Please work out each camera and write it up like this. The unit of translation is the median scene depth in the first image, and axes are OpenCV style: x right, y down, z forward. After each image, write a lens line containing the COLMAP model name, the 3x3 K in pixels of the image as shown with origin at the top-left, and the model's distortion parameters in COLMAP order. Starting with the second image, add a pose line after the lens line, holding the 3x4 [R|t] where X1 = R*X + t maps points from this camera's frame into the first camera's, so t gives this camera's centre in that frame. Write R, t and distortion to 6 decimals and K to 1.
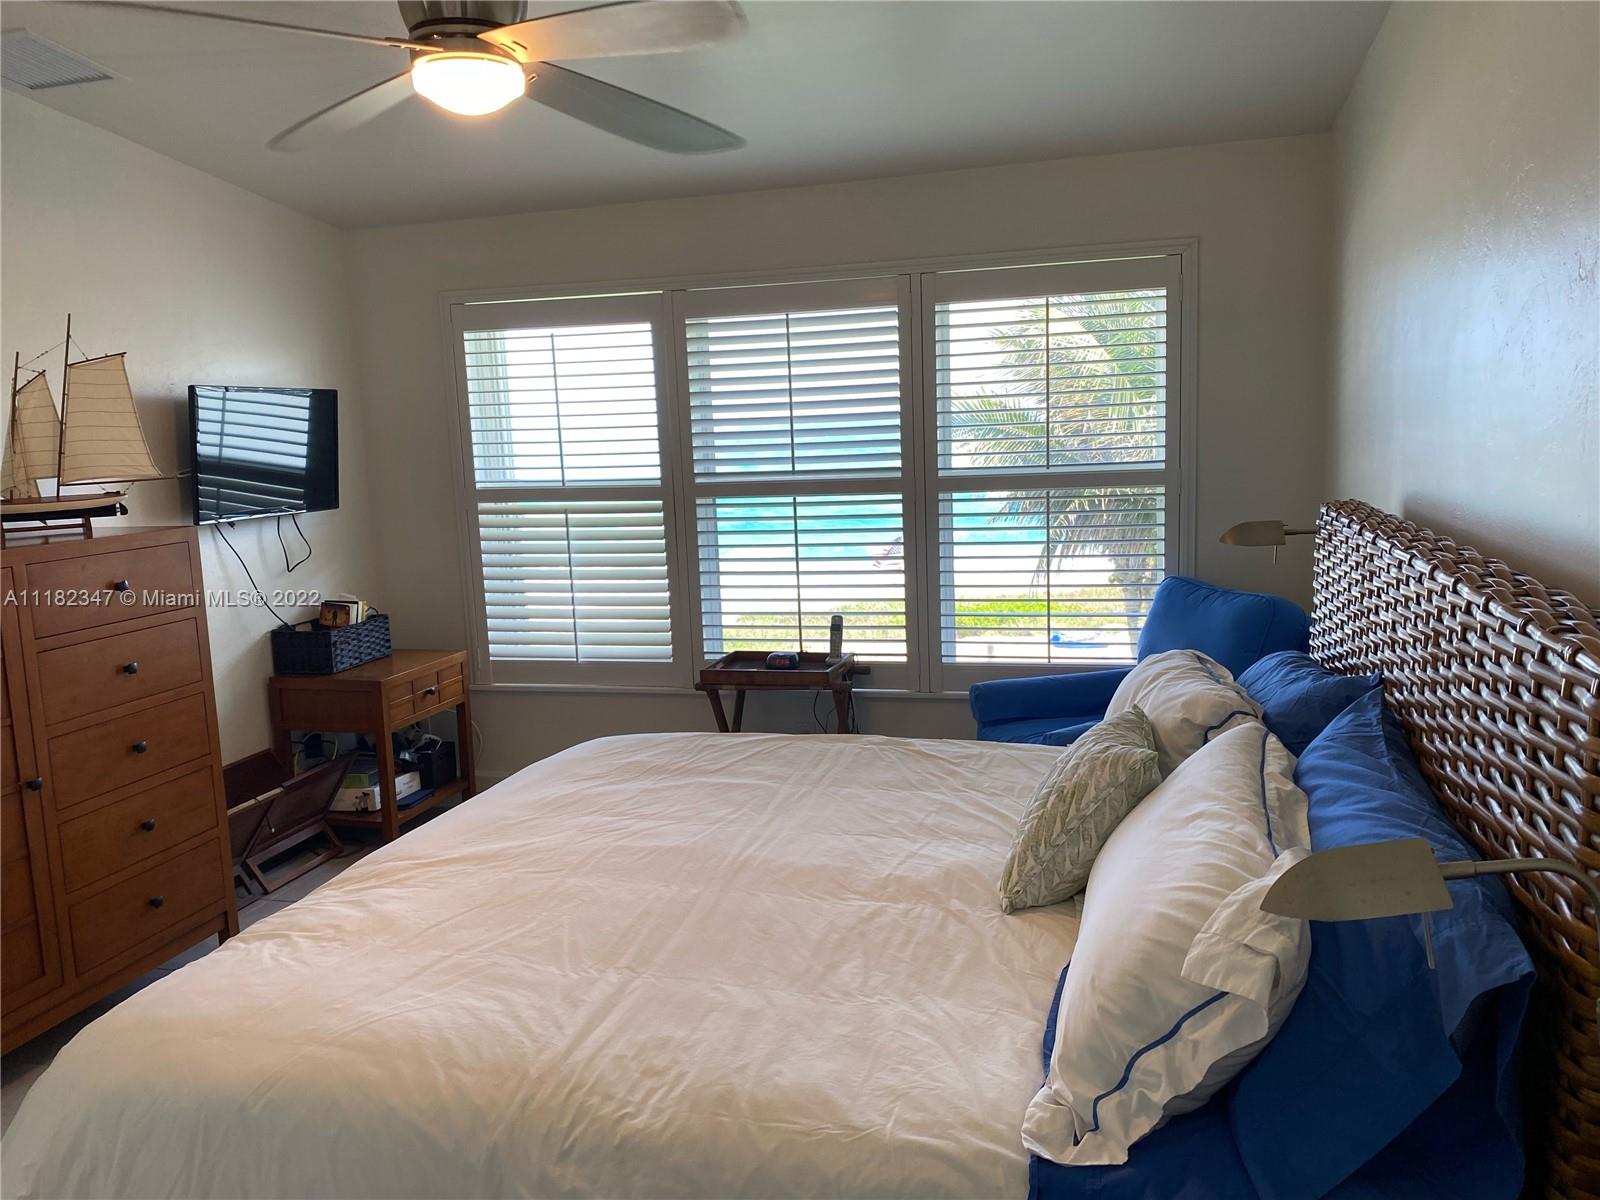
lens RADIAL K [[1174.8, 0, 802.2], [0, 1174.8, 641.9], [0, 0, 1]] dist [0.153952, -0.305633]
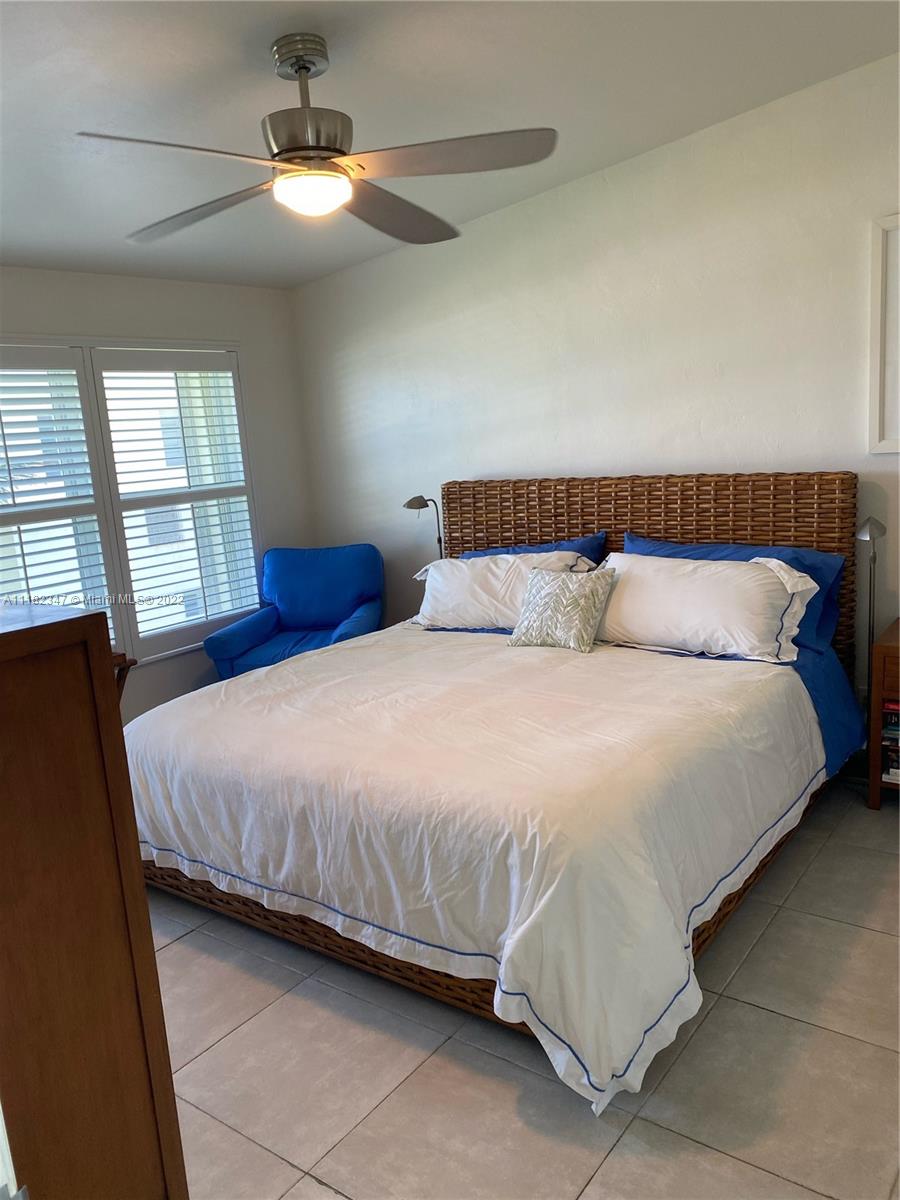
lens RADIAL K [[926.2, 0, 450.0], [0, 926.2, 600.0], [0, 0, 1]] dist [0.041223, -0.001292]
pose [[0.385632, -0.157989, 0.909026, -0.987369], [0.233459, 0.969878, 0.069526, -0.024987], [-0.892628, 0.185409, 0.410900, 0.370876]]
